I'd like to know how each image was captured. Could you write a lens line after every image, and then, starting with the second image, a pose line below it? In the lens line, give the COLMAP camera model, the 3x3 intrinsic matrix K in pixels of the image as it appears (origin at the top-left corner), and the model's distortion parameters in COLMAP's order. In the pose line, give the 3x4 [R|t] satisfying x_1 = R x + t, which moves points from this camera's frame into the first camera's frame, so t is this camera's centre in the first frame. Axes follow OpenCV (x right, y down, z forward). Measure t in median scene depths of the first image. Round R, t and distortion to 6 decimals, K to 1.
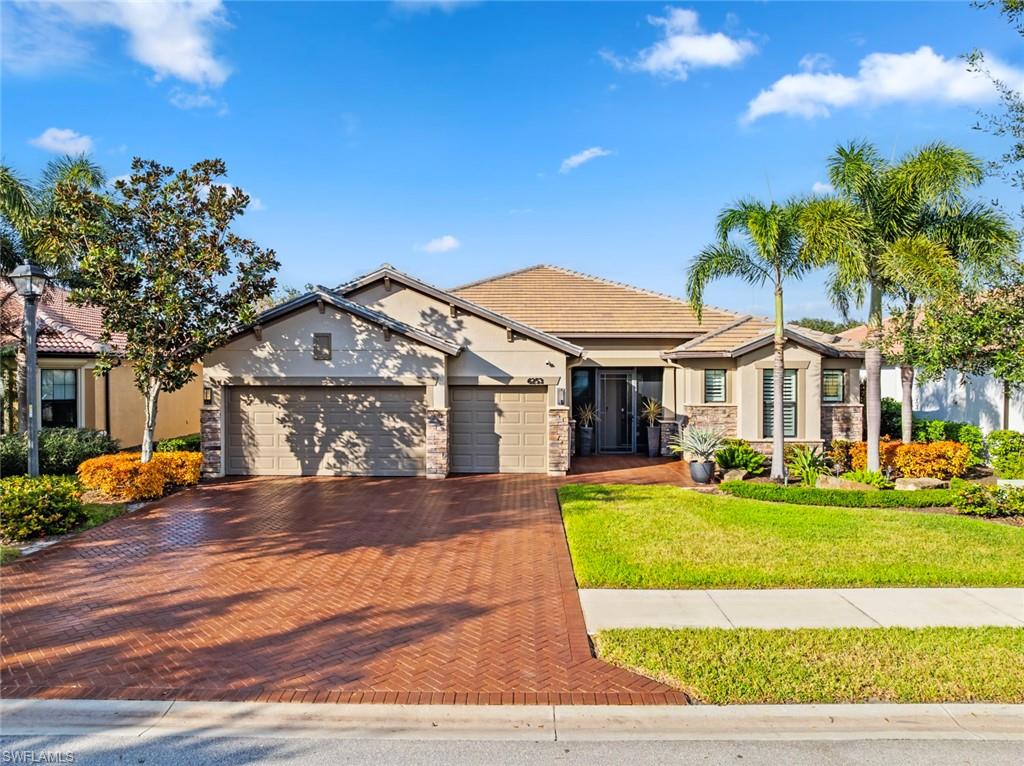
lens RADIAL K [[718.7, 0, 508.9], [0, 718.7, 375.9], [0, 0, 1]] dist [-0.046195, 0.004159]
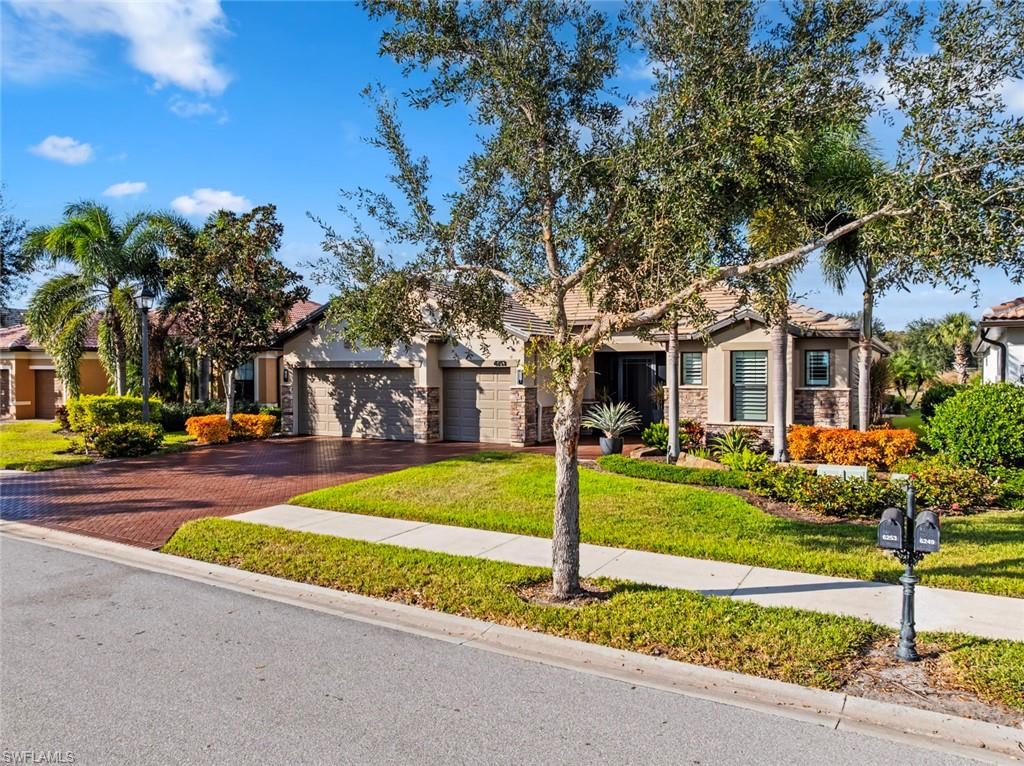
lens RADIAL K [[718.7, 0, 508.9], [0, 718.7, 375.9], [0, 0, 1]] dist [-0.046195, 0.004159]
pose [[0.879765, 0.002952, -0.475400, 0.602819], [0.000247, 0.999978, 0.006667, 0.019825], [0.475409, -0.005982, 0.879745, -0.009706]]
